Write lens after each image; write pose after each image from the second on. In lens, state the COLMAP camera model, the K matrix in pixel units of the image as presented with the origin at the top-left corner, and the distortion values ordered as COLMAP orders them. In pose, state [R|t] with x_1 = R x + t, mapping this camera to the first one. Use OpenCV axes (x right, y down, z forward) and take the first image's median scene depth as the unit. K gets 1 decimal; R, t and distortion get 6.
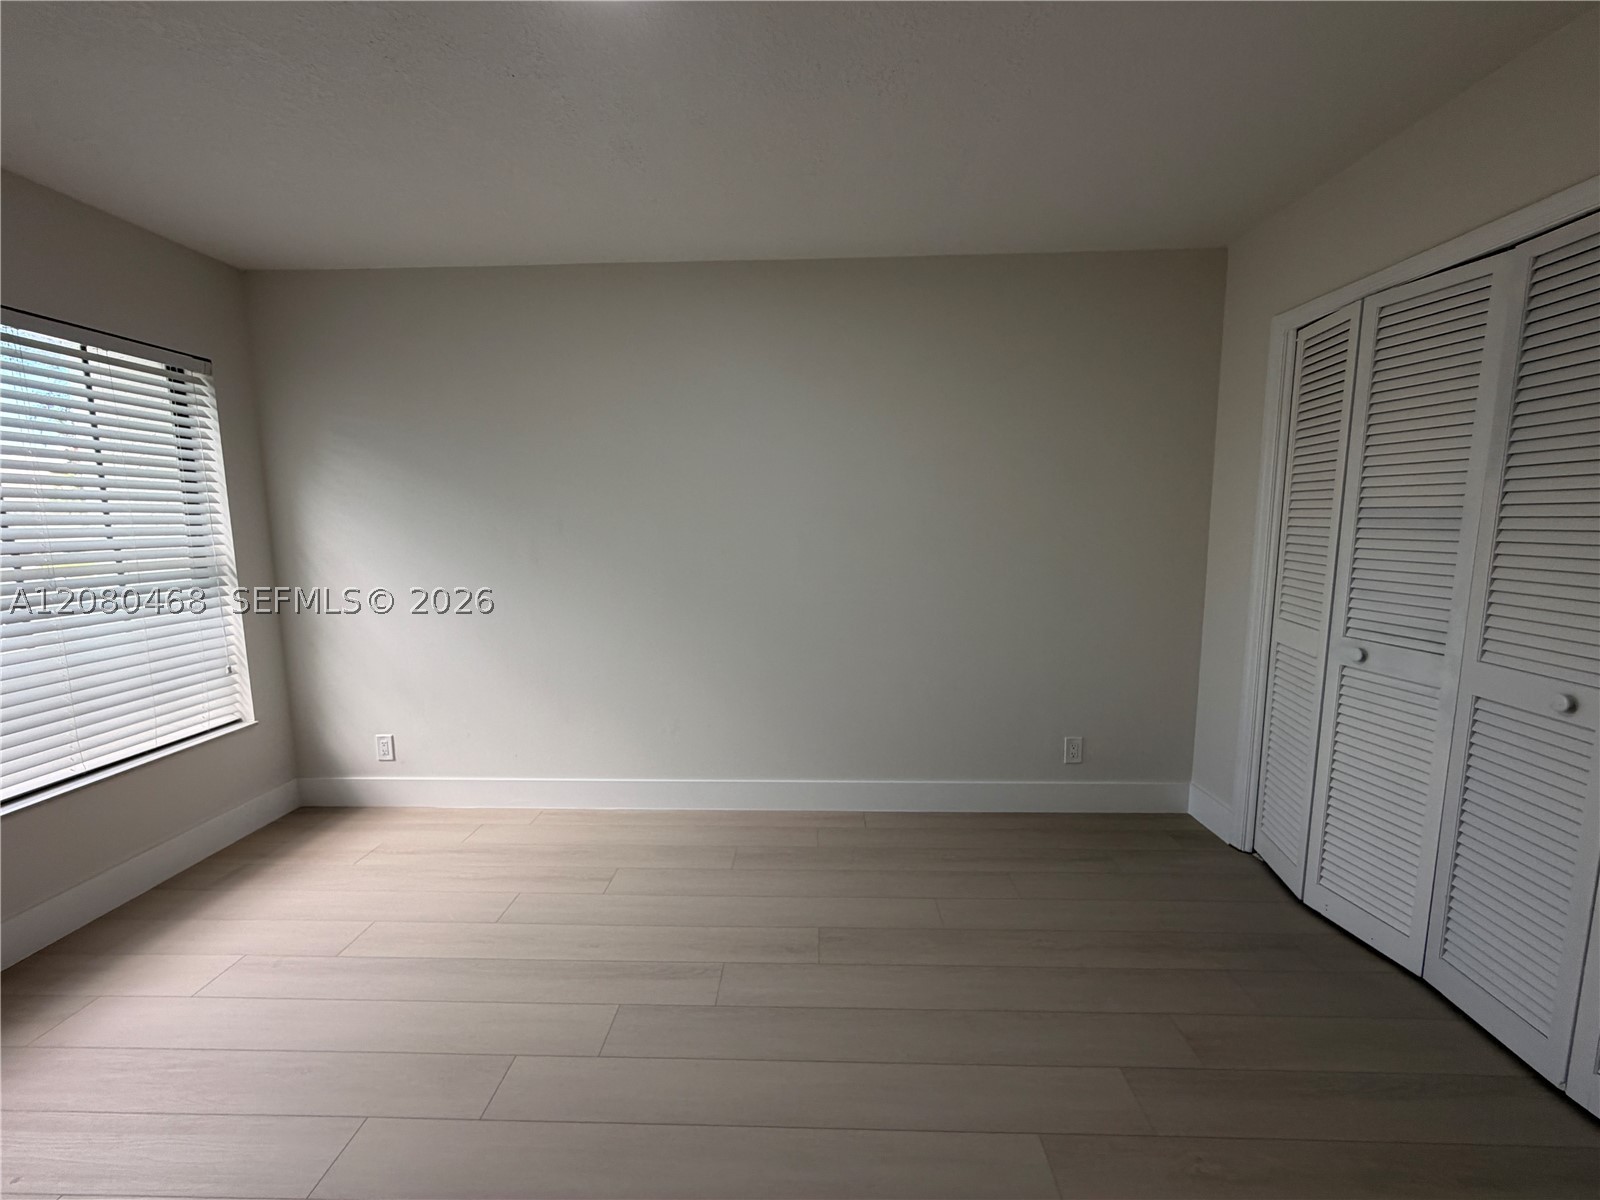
lens RADIAL K [[639.6, 0, 810.0], [0, 639.6, 599.5], [0, 0, 1]] dist [0.001627, 0.000329]
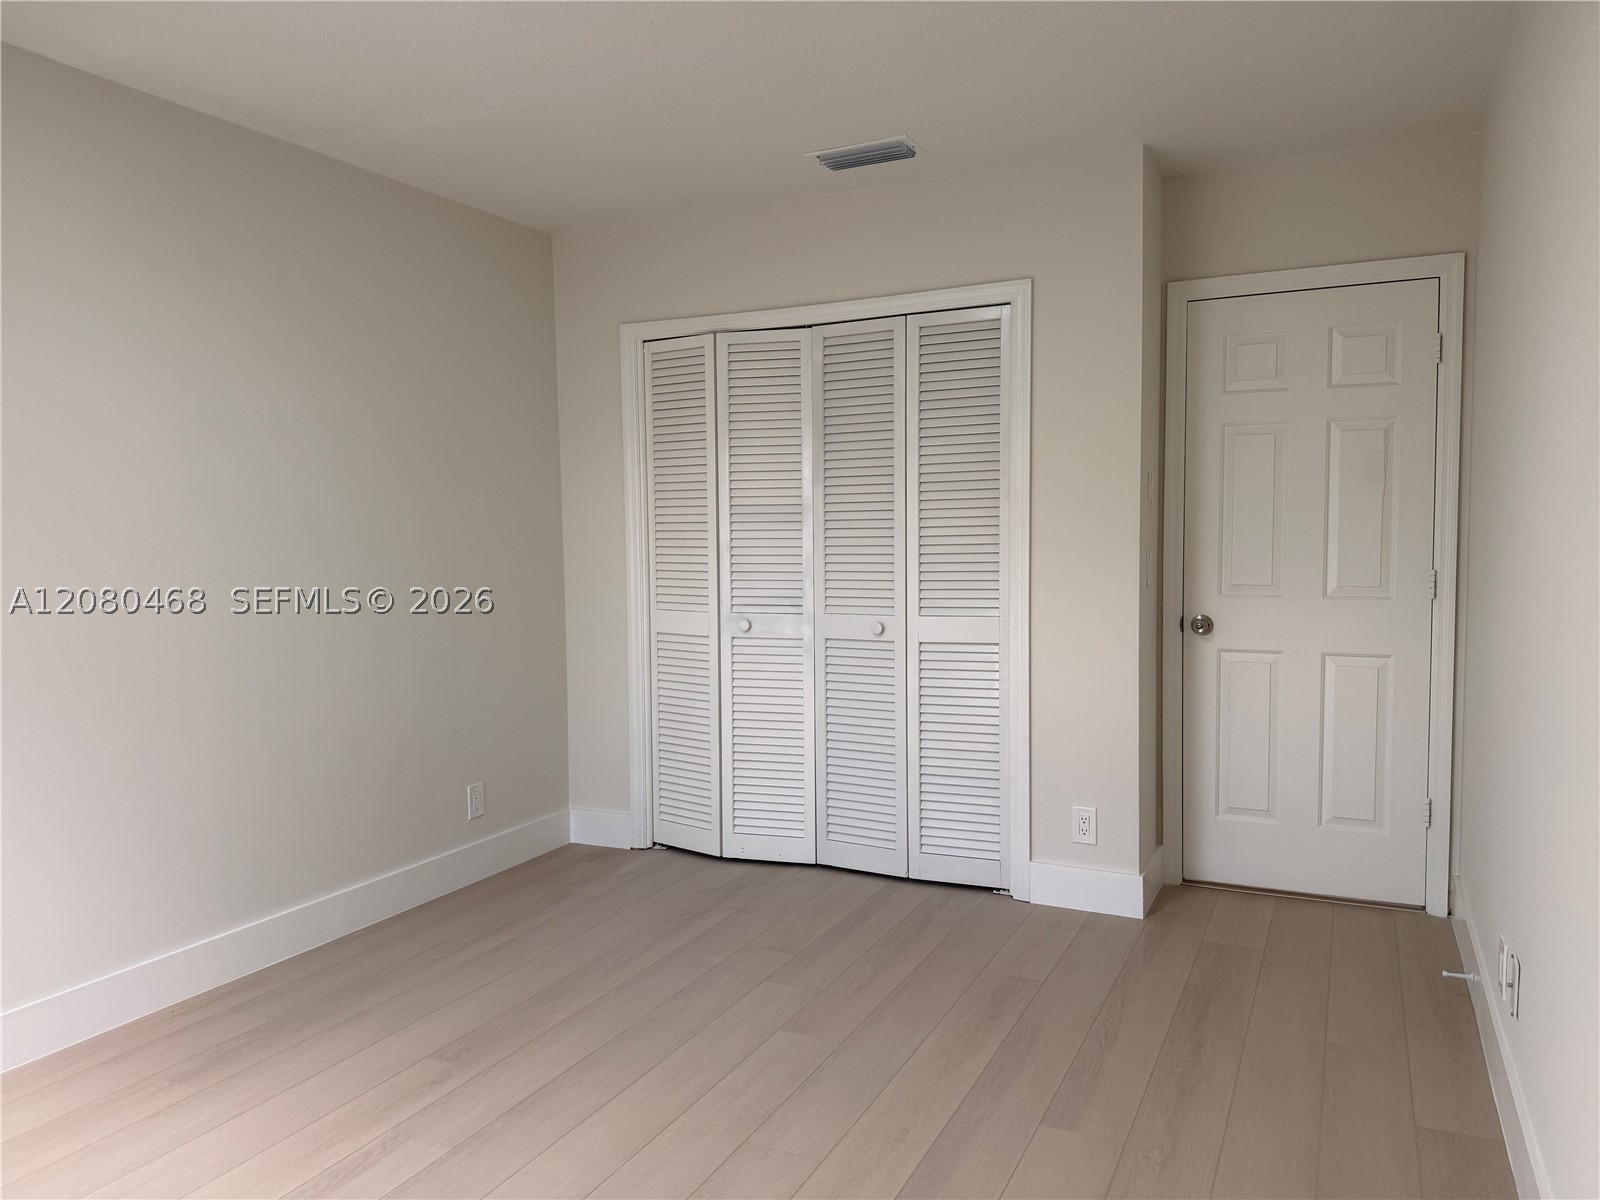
lens RADIAL K [[1100.0, 0, 804.6], [0, 1100.0, 597.7], [0, 0, 1]] dist [0.079569, -0.122900]
pose [[0.416601, -0.053604, 0.907508, -0.997892], [0.121277, 0.992614, 0.002958, 0.042741], [-0.900964, 0.108828, 0.420025, 0.020812]]
